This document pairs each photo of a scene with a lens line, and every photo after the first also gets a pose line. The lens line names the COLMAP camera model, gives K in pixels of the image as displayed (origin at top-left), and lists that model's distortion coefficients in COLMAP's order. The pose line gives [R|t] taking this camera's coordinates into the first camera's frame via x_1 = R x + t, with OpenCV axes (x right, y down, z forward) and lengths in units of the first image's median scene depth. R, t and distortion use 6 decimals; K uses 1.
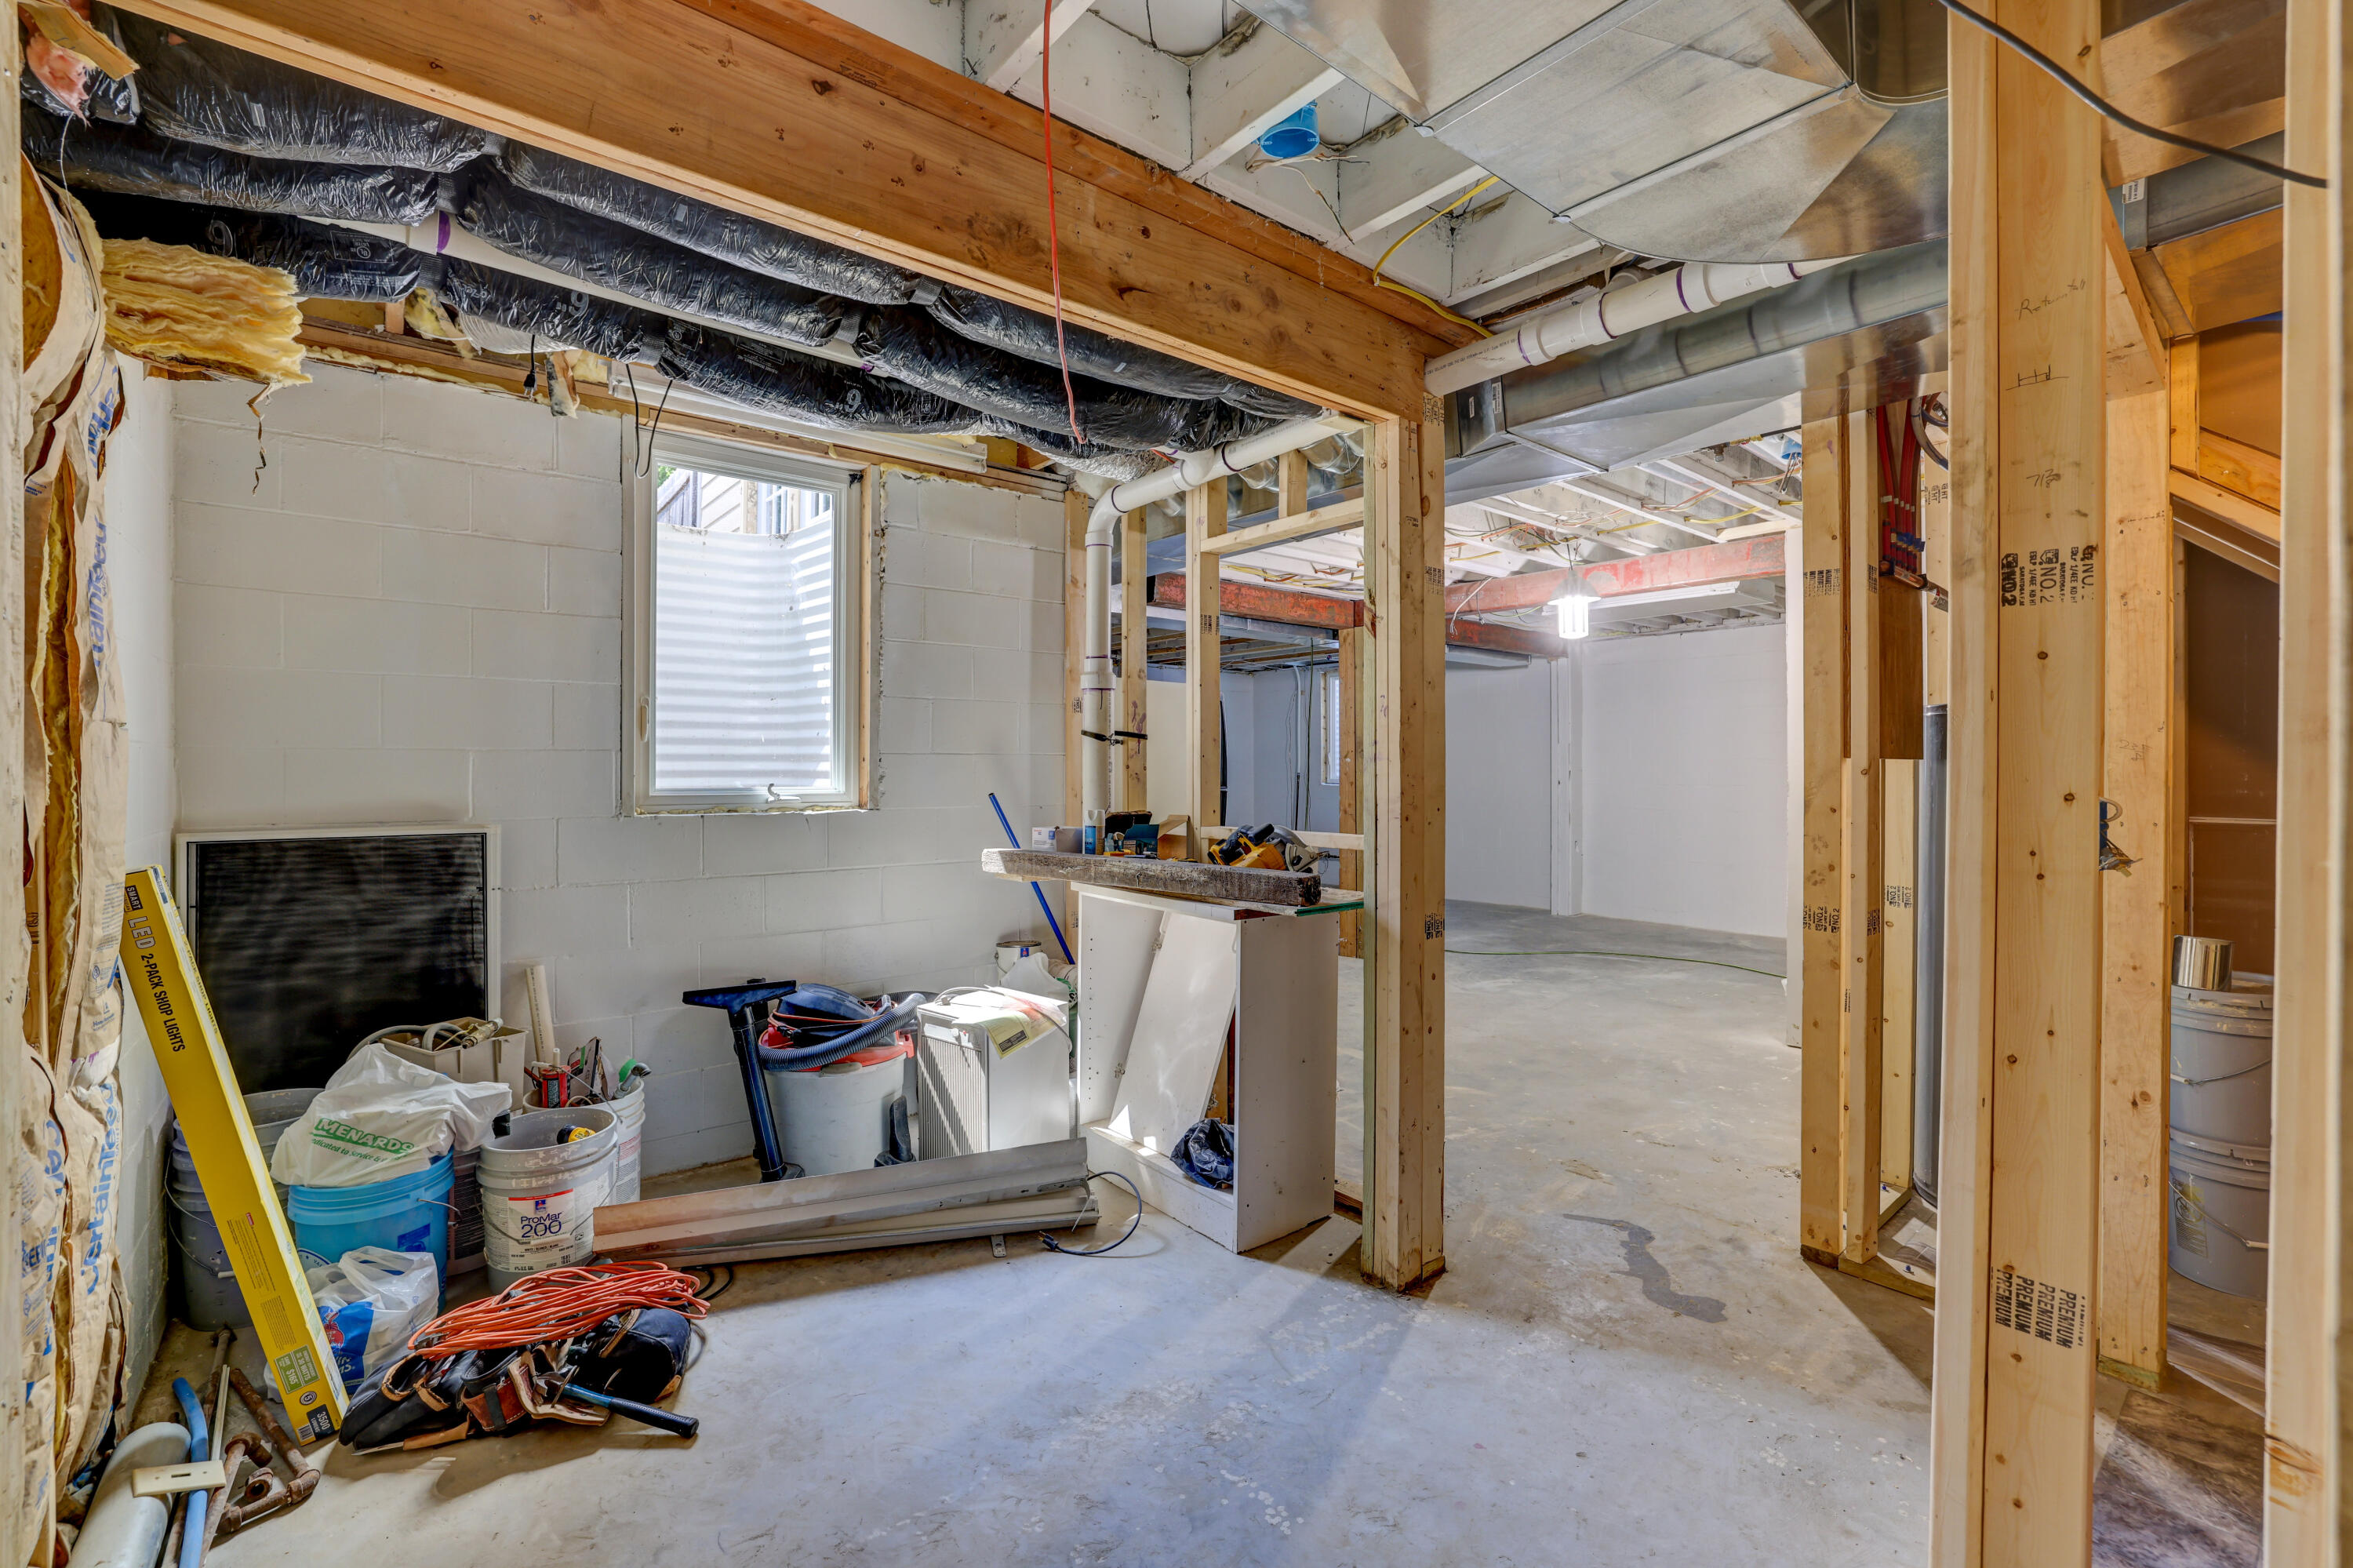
lens RADIAL K [[1002.2, 0, 1178.3], [0, 1002.2, 777.2], [0, 0, 1]] dist [-0.007685, -0.000062]
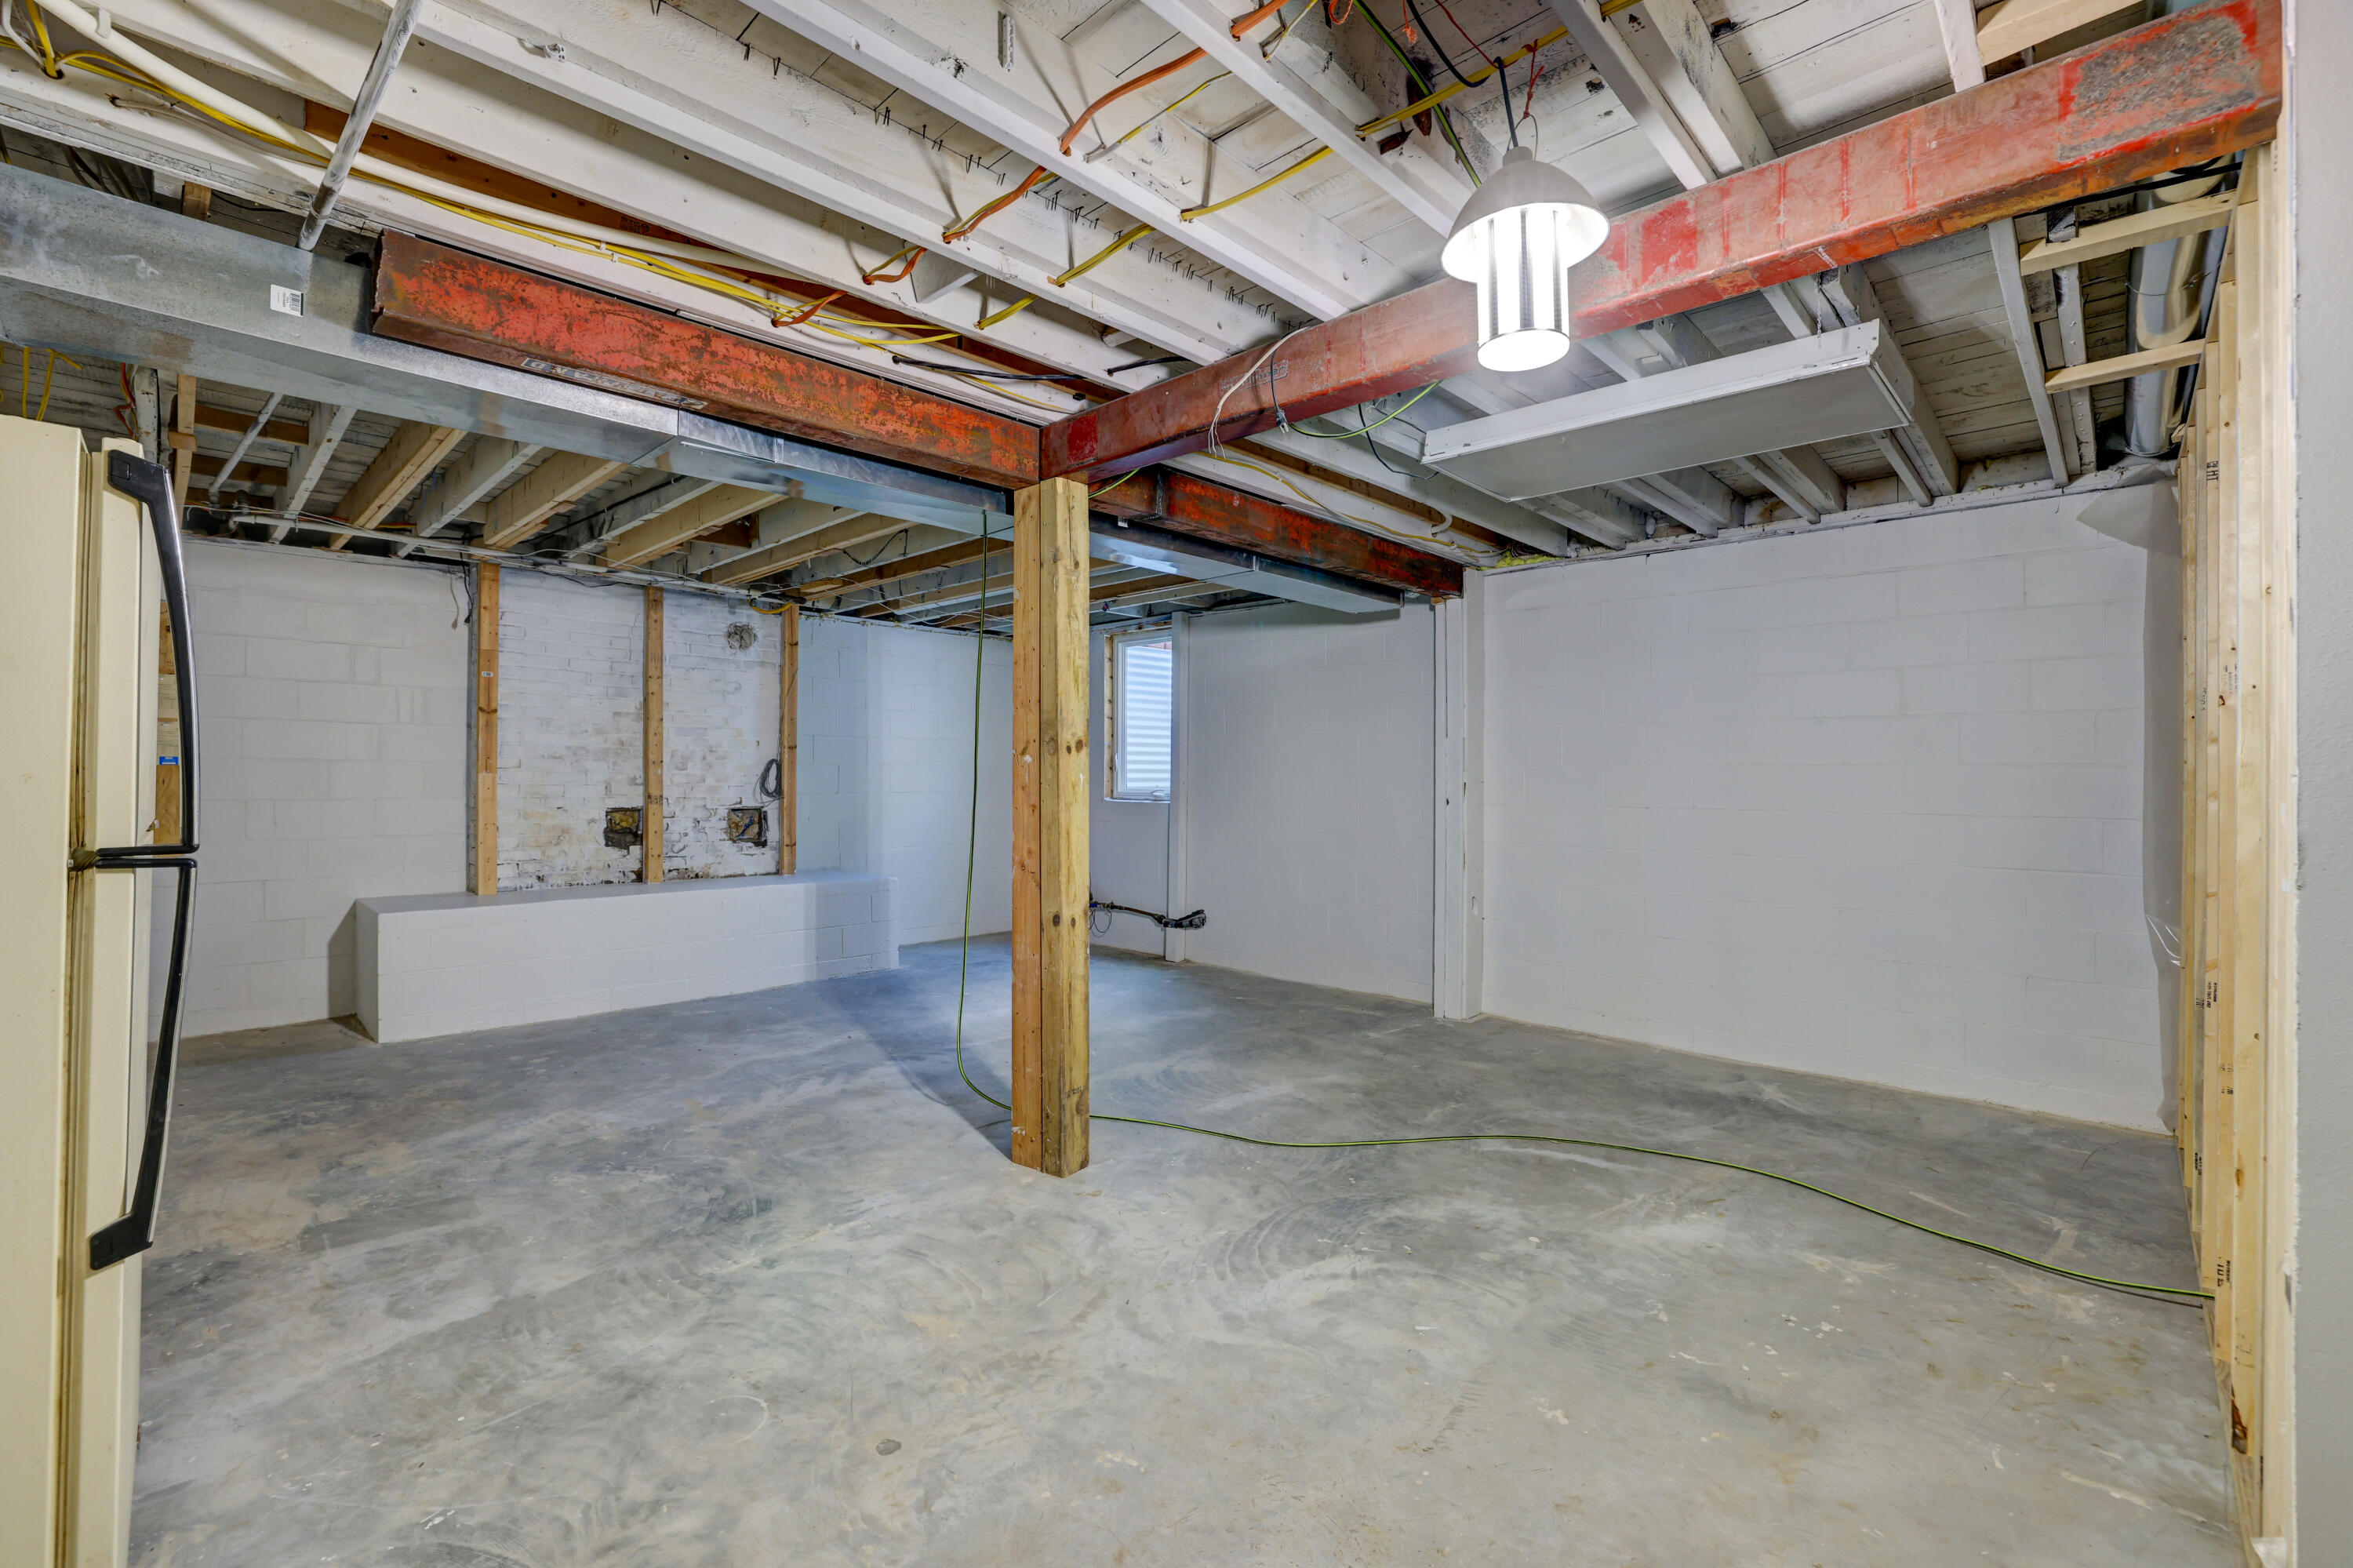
lens RADIAL K [[1002.2, 0, 1168.1], [0, 1002.2, 766.3], [0, 0, 1]] dist [-0.007685, -0.000062]
pose [[0.994717, 0.007311, 0.102399, 0.179440], [-0.005948, 0.999890, -0.013605, -0.007324], [-0.102487, 0.012924, 0.994650, 0.494757]]
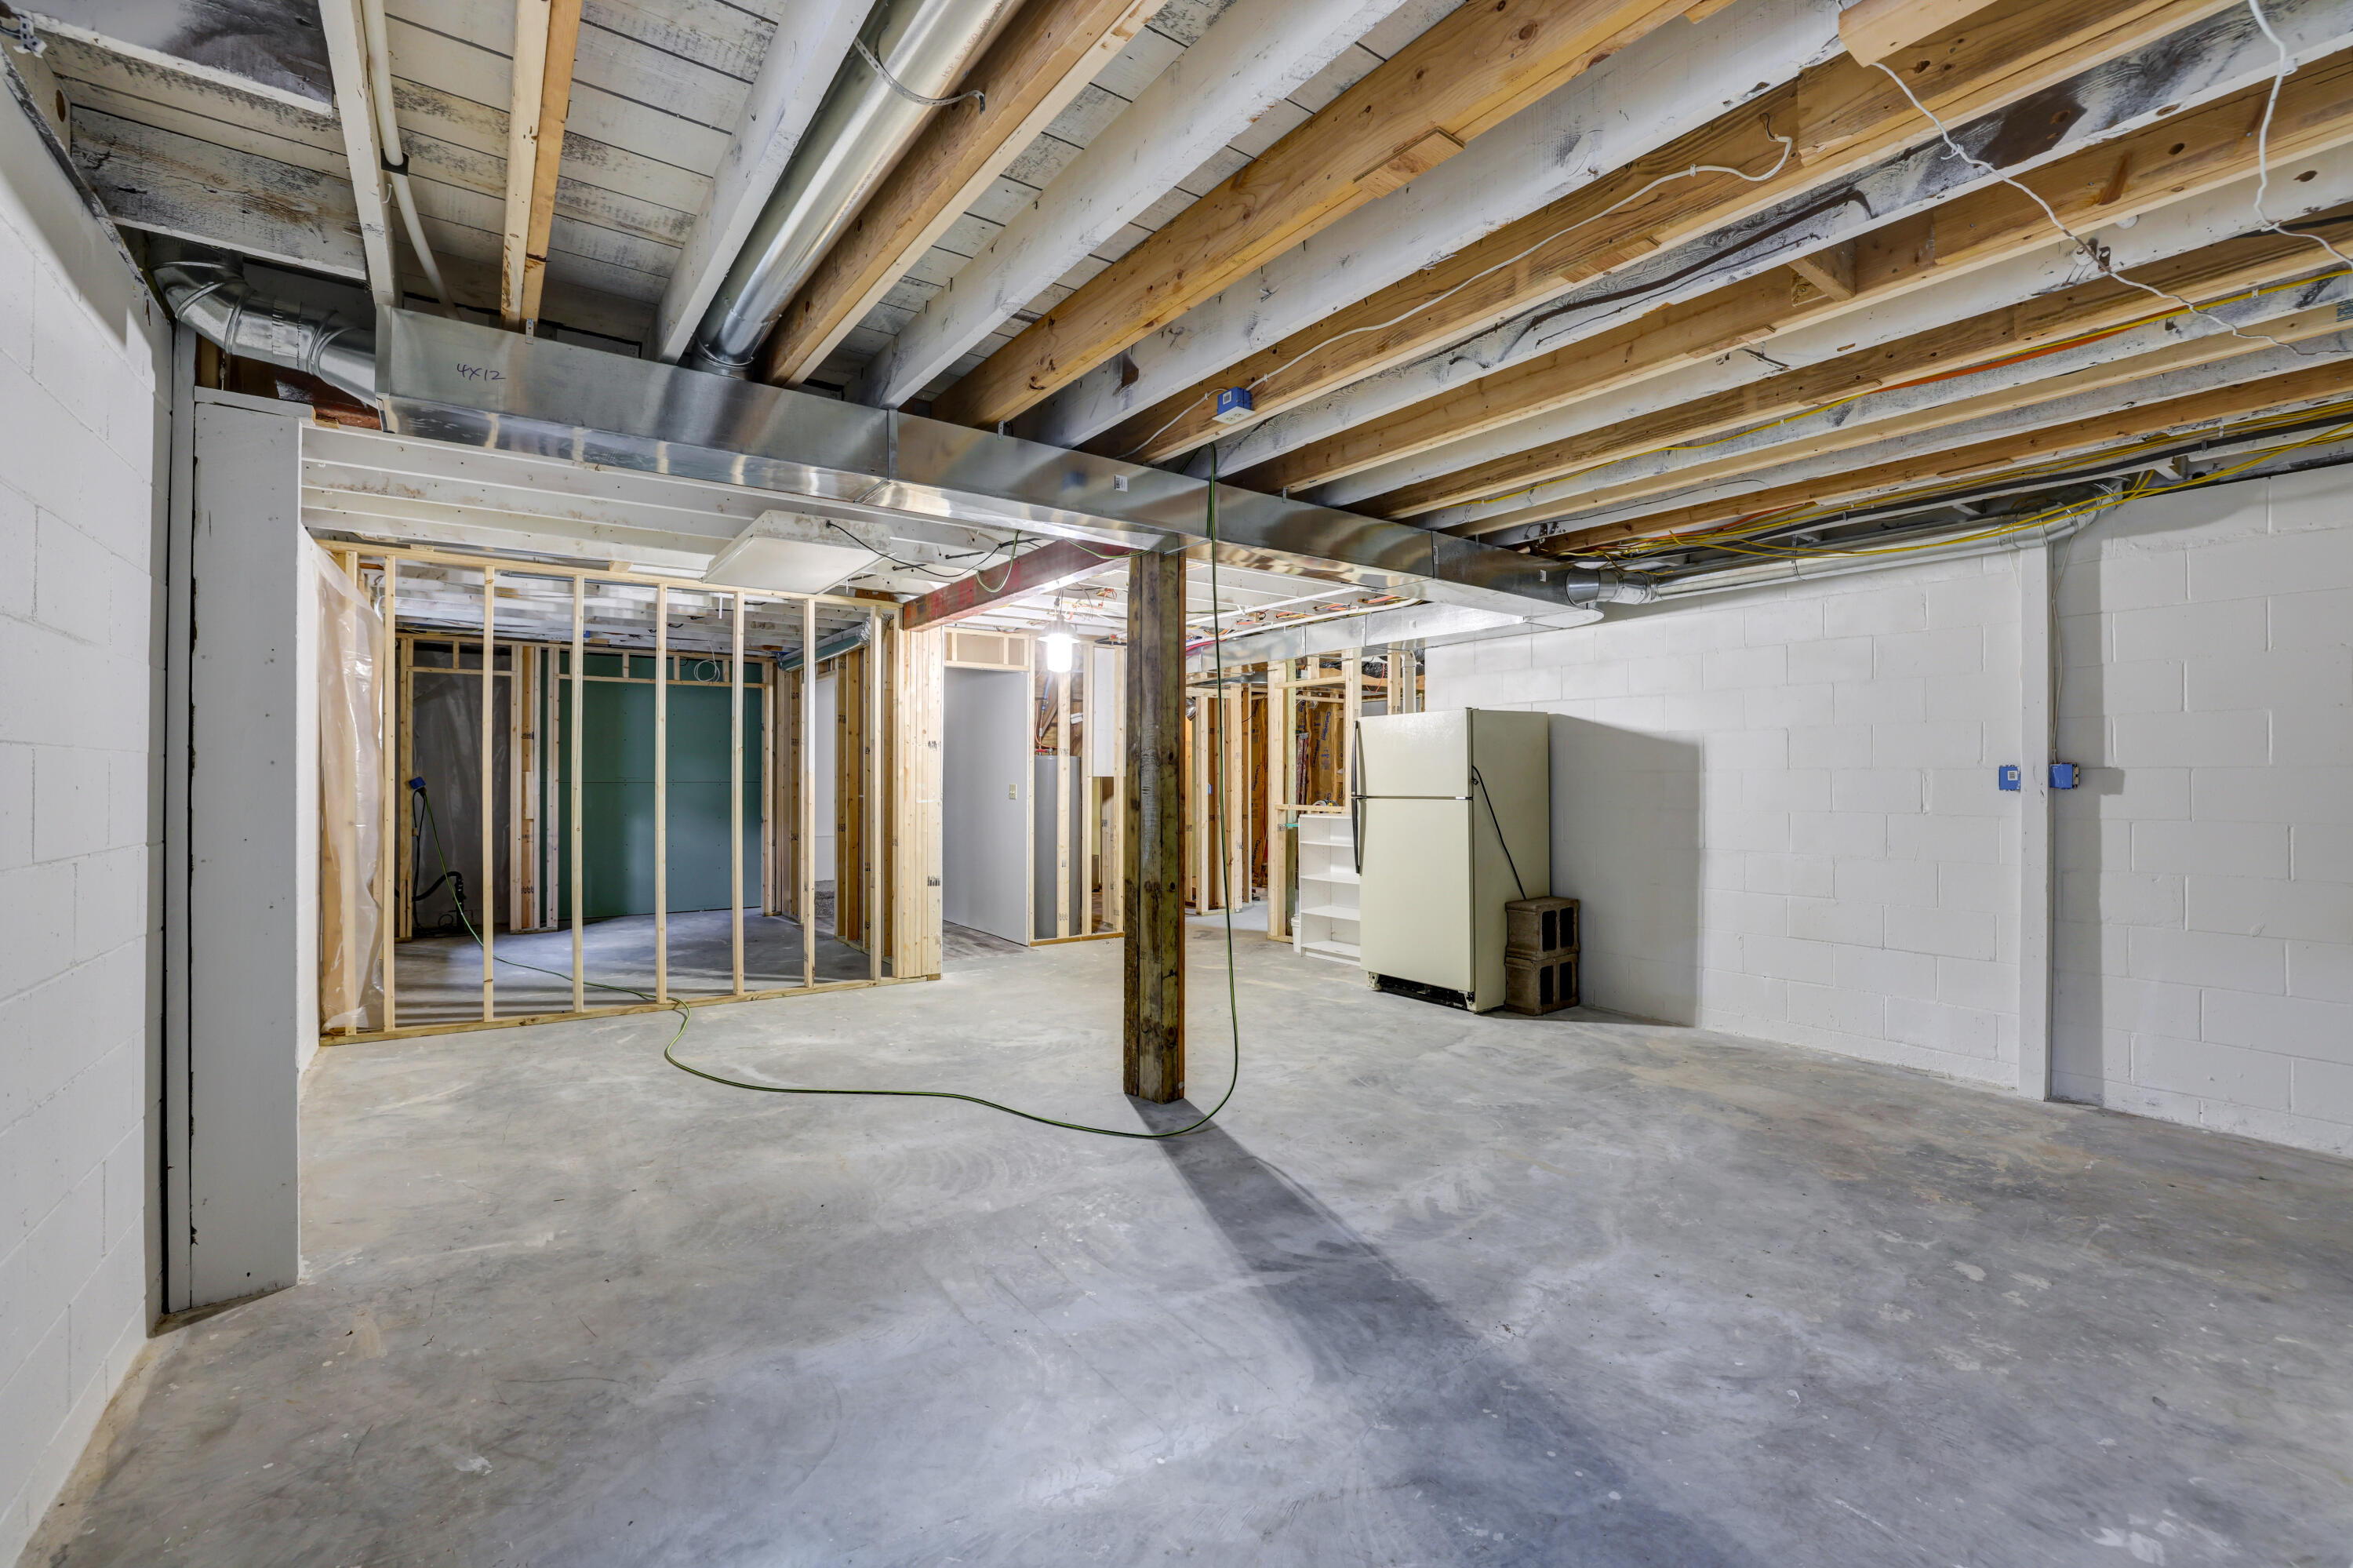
lens RADIAL K [[1002.2, 0, 1169.5], [0, 1002.2, 781.0], [0, 0, 1]] dist [-0.007685, -0.000062]
pose [[-0.996592, -0.000221, 0.082486, 0.117200], [0.000233, 0.999985, 0.005497, -0.011896], [-0.082486, 0.005498, -0.996577, 1.544043]]
